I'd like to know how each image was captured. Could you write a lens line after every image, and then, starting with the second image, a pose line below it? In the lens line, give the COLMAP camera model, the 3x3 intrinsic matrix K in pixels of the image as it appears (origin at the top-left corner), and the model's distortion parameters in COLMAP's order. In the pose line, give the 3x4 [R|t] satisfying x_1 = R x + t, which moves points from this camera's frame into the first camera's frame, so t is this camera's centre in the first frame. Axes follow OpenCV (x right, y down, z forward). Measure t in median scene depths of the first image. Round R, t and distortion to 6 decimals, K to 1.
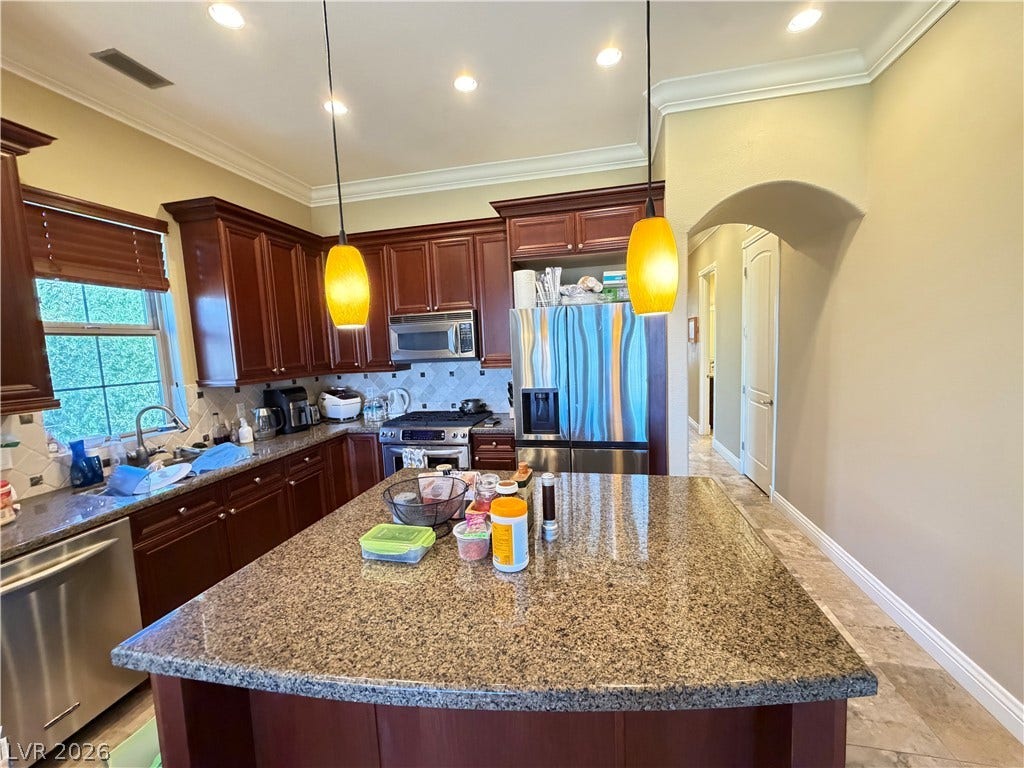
lens RADIAL K [[408.3, 0, 510.6], [0, 408.3, 386.0], [0, 0, 1]] dist [0.000314, 0.000052]
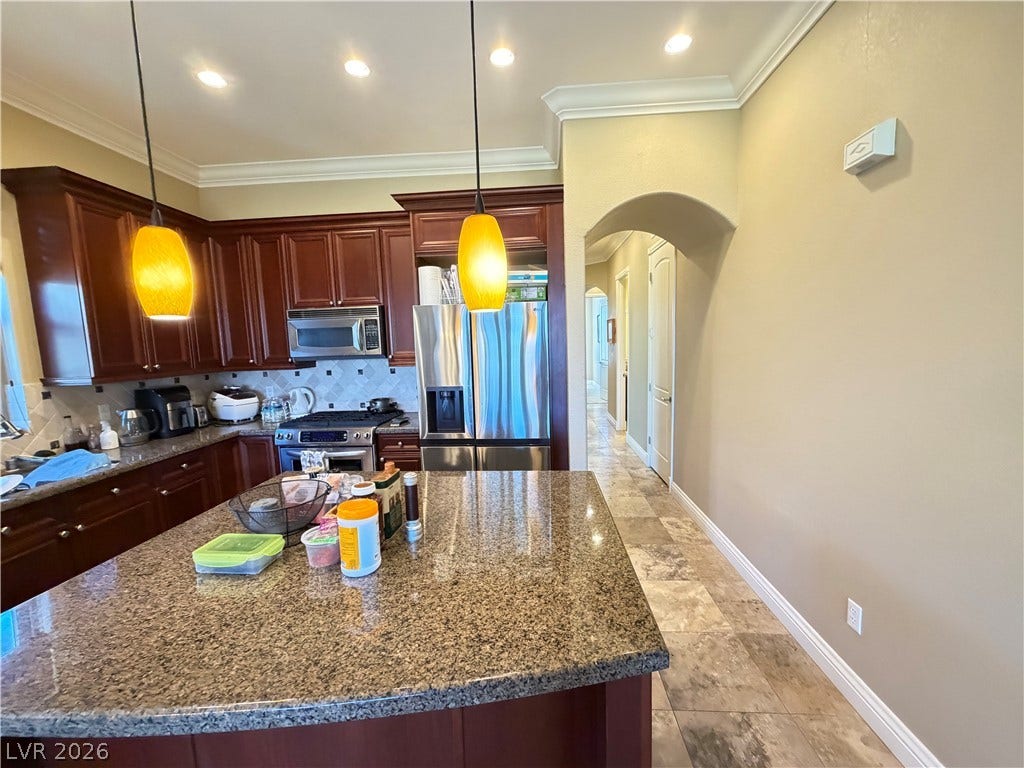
lens RADIAL K [[408.3, 0, 510.9], [0, 408.3, 385.9], [0, 0, 1]] dist [0.000314, 0.000052]
pose [[0.989089, -0.002654, 0.147296, 0.092796], [0.002248, 0.999993, 0.002917, 0.001957], [-0.147303, -0.002554, 0.989088, -0.001154]]
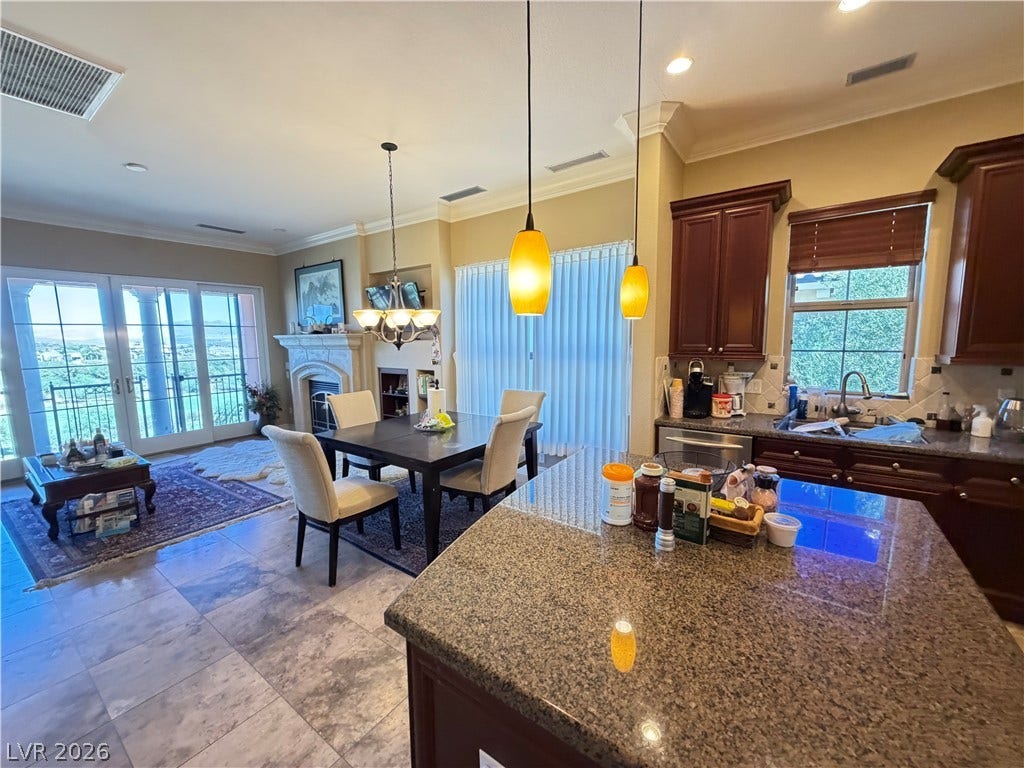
lens RADIAL K [[408.3, 0, 510.1], [0, 408.3, 384.6], [0, 0, 1]] dist [0.000314, 0.000052]
pose [[-0.393154, 0.155769, -0.906182, 0.506897], [-0.062869, 0.978685, 0.195509, -0.071579], [0.917321, 0.133836, -0.374981, 0.494298]]
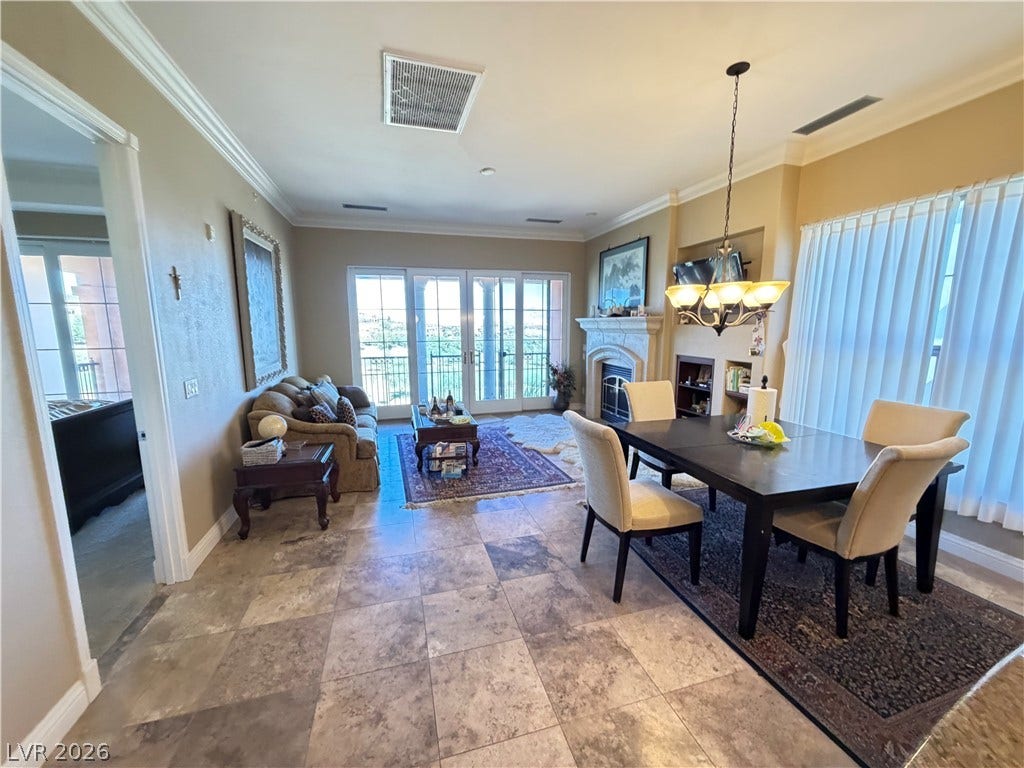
lens RADIAL K [[408.3, 0, 510.6], [0, 408.3, 383.5], [0, 0, 1]] dist [0.000314, 0.000052]
pose [[-0.877956, 0.113617, -0.465064, 0.405827], [-0.008285, 0.967679, 0.252048, -0.041532], [0.478670, 0.225140, -0.848639, 0.318841]]
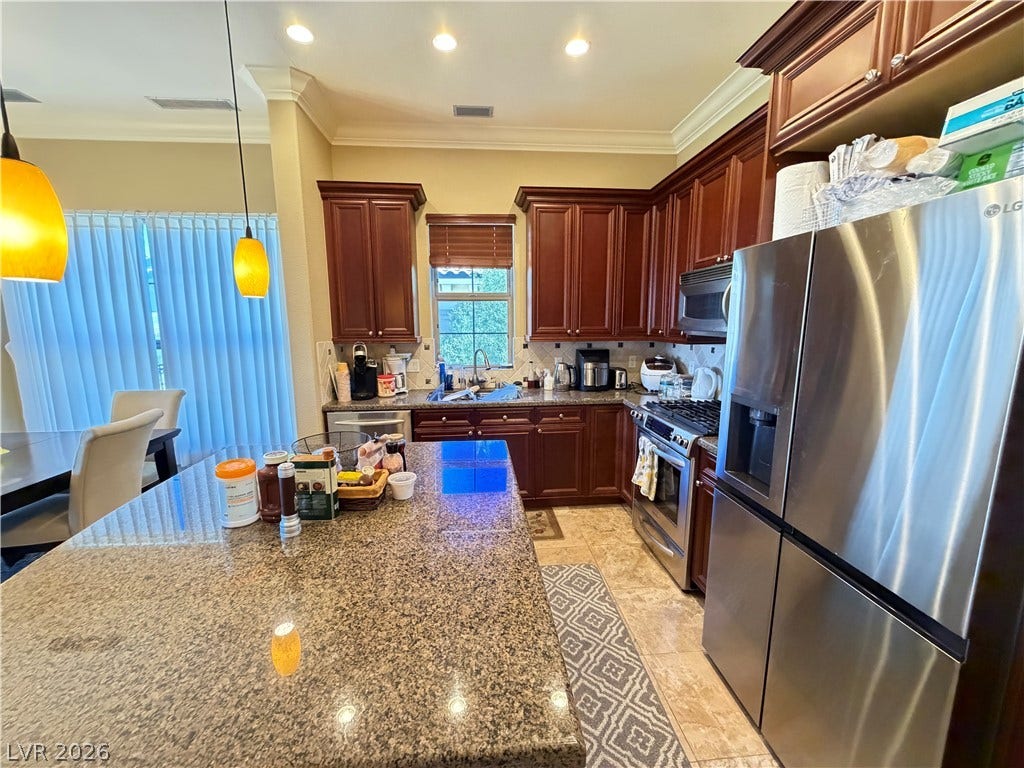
lens RADIAL K [[408.3, 0, 511.1], [0, 408.3, 384.9], [0, 0, 1]] dist [0.000314, 0.000052]
pose [[0.303472, 0.190181, -0.933668, 0.510208], [-0.105788, 0.980546, 0.165345, -0.072643], [0.946950, 0.048593, 0.317687, 0.584485]]
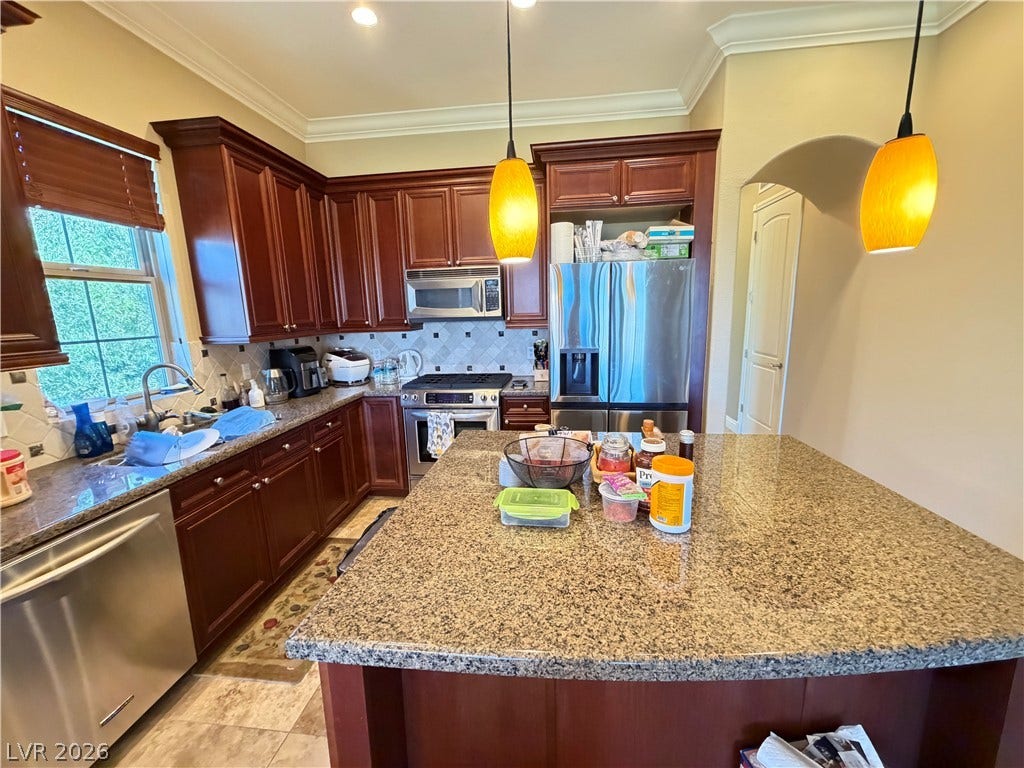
lens RADIAL K [[408.3, 0, 510.5], [0, 408.3, 385.8], [0, 0, 1]] dist [0.000314, 0.000052]
pose [[0.995096, -0.001866, 0.098896, -0.203526], [-0.005969, 0.996867, 0.078871, 0.019838], [-0.098734, -0.079075, 0.991967, 0.057146]]
